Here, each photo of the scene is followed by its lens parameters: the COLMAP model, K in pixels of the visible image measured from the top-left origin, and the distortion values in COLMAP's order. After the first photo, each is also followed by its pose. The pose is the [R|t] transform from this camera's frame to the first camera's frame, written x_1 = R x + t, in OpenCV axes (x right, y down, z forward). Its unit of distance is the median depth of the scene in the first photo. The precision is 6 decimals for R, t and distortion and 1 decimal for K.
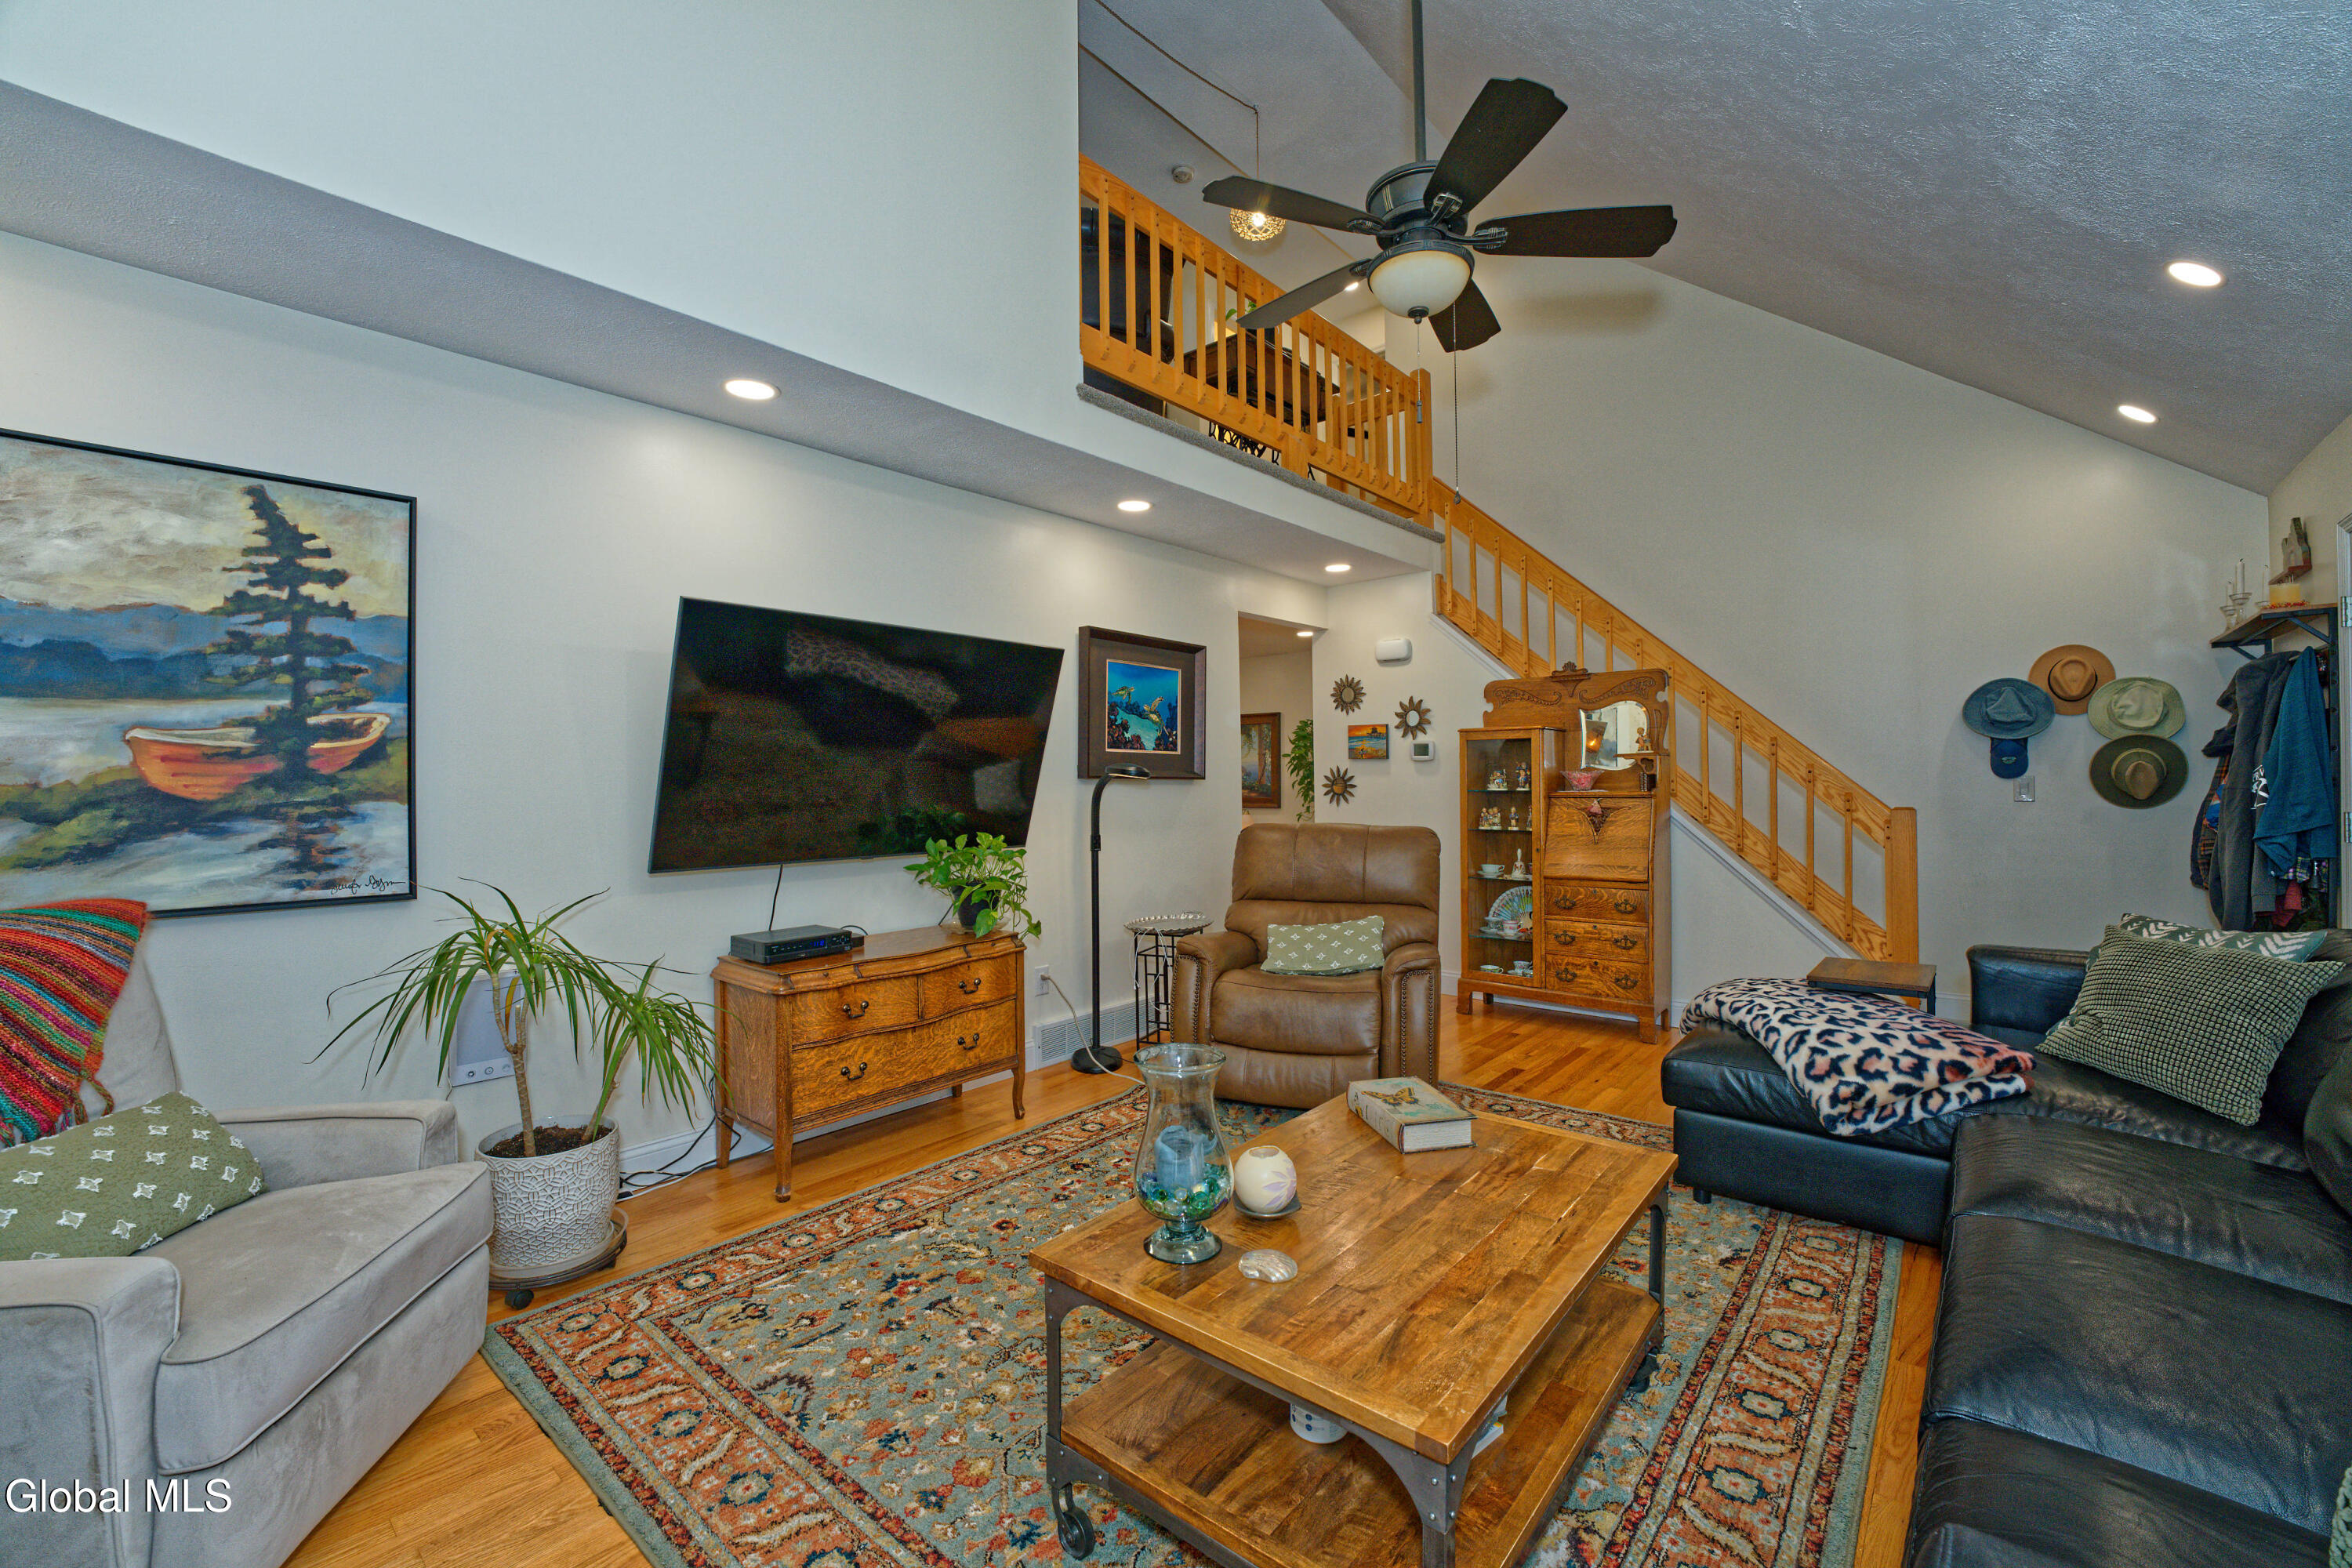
lens RADIAL K [[953.3, 0, 1186.3], [0, 953.3, 780.9], [0, 0, 1]] dist [-0.032250, 0.004625]
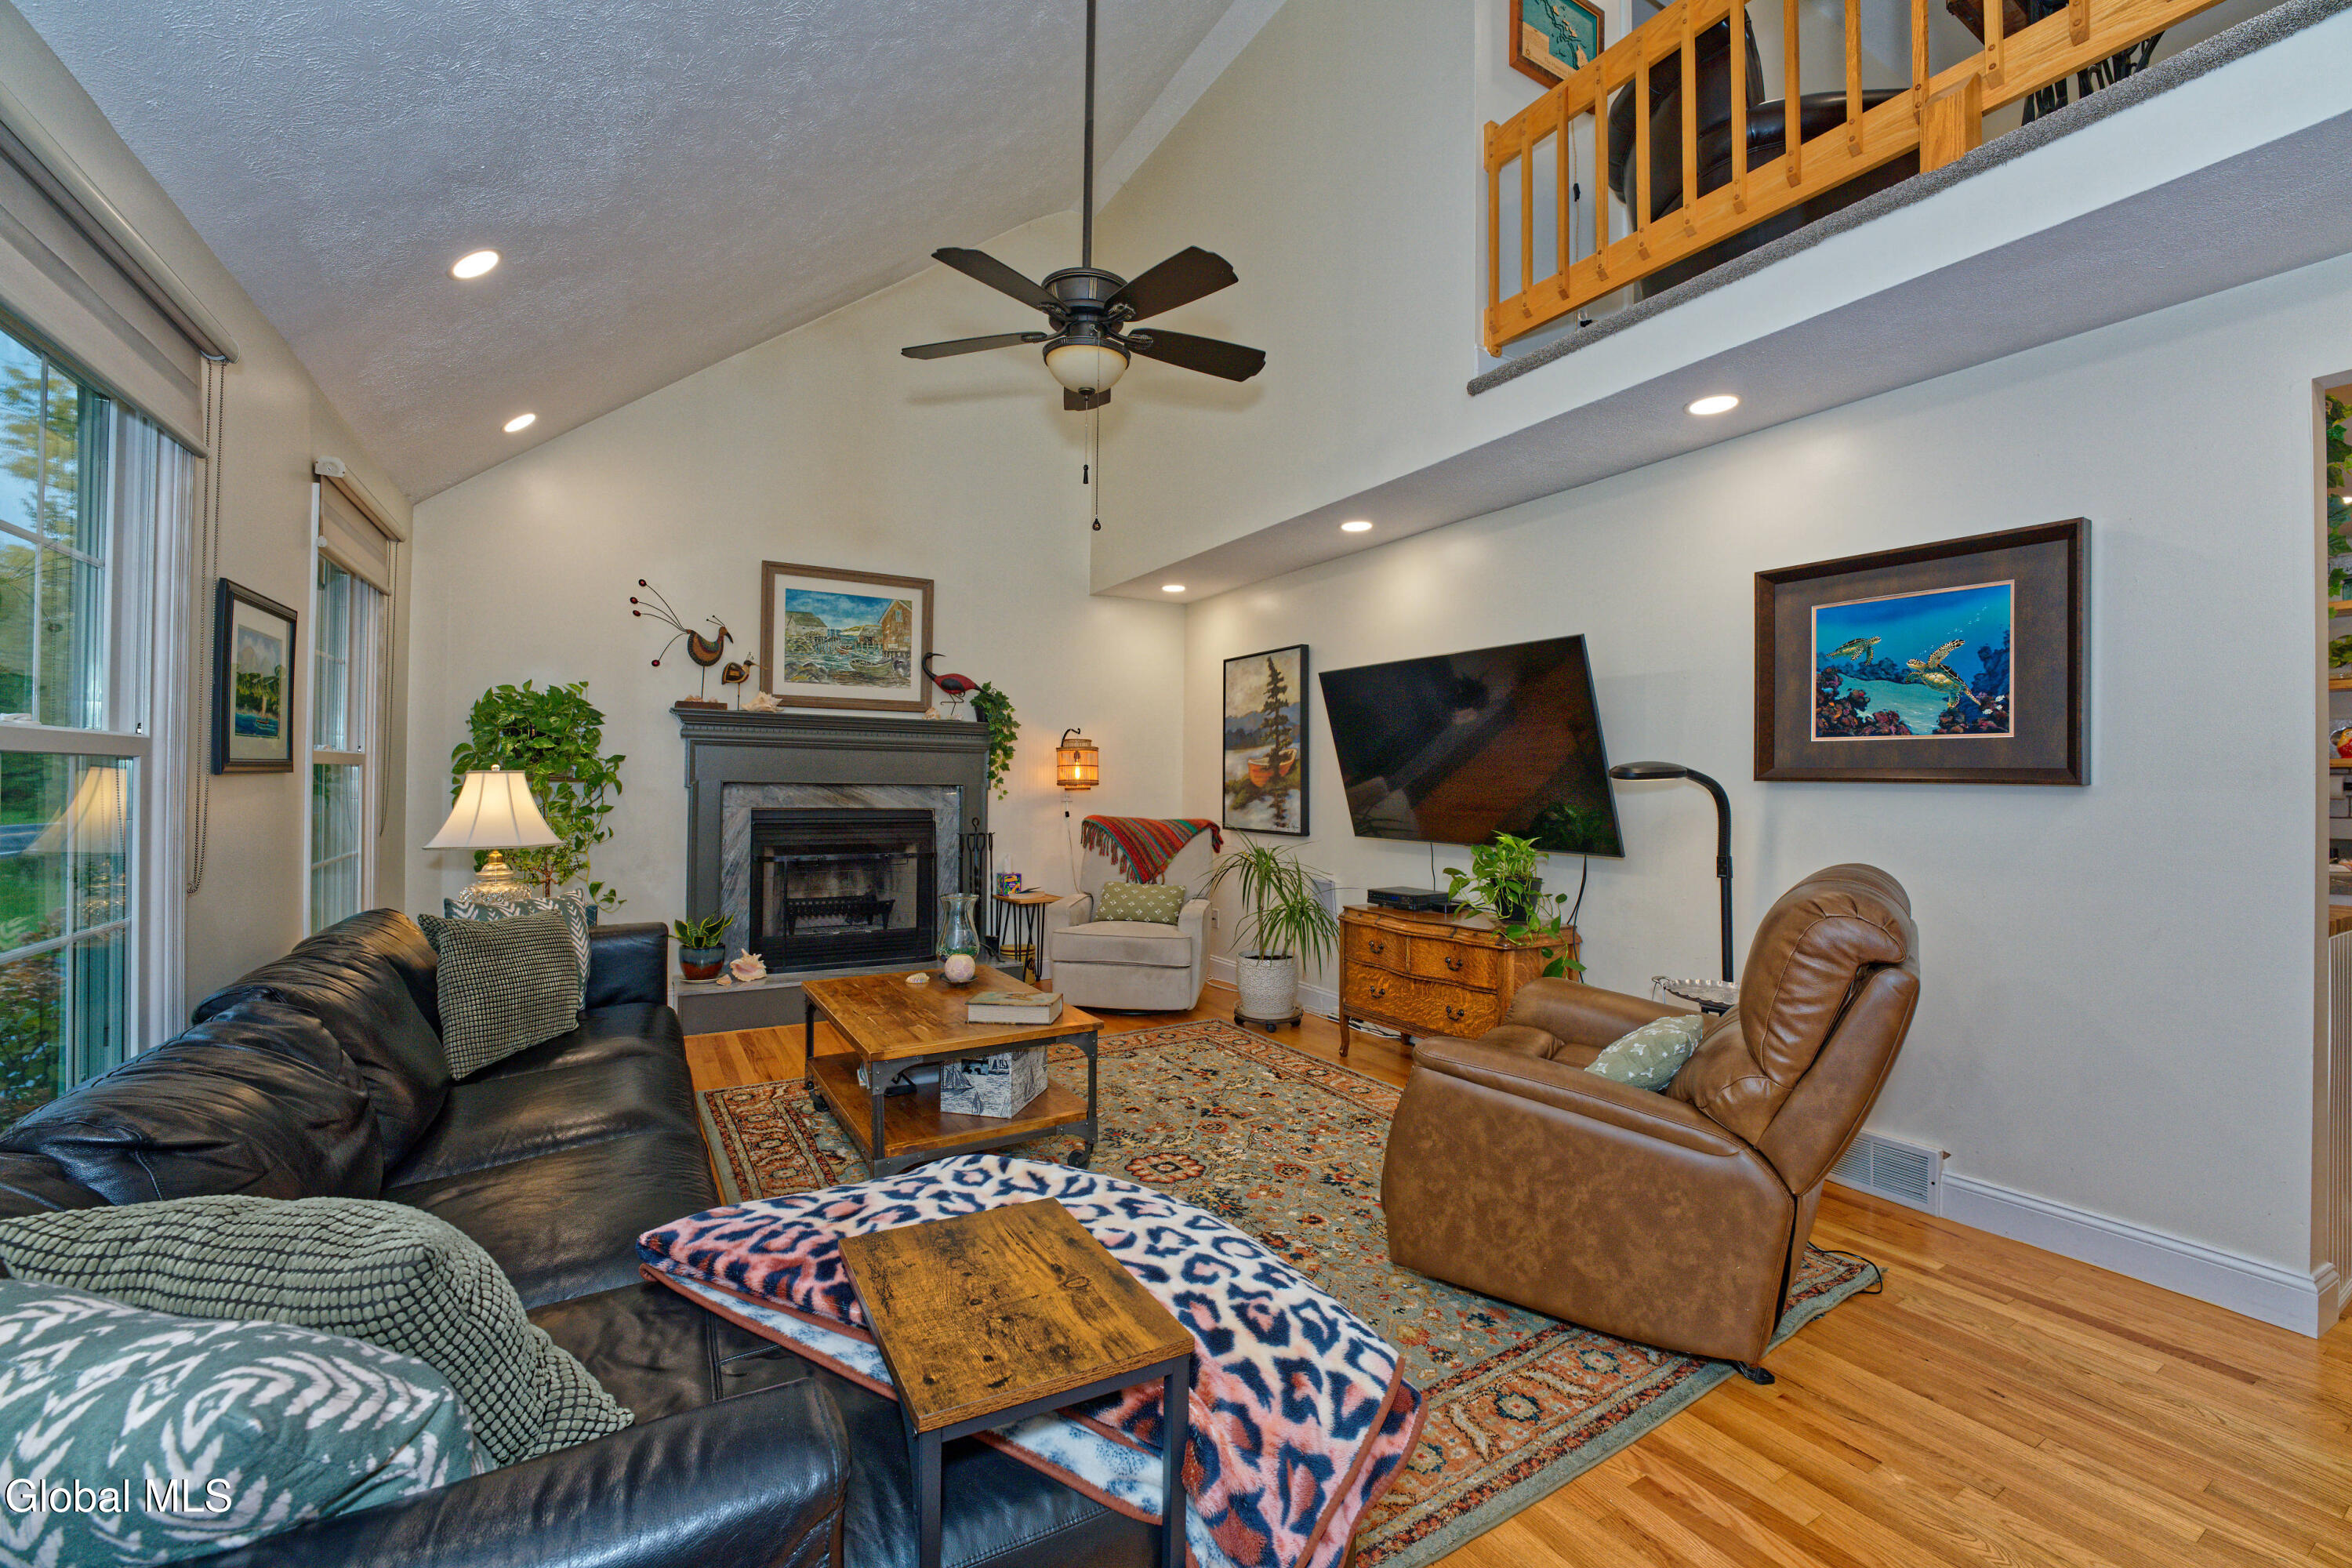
lens RADIAL K [[953.3, 0, 1163.5], [0, 953.3, 770.6], [0, 0, 1]] dist [-0.032250, 0.004625]
pose [[-0.335942, -0.007808, -0.941850, 0.733341], [-0.006403, 0.999961, -0.006006, -0.003197], [0.941861, 0.004013, -0.335979, 0.812799]]
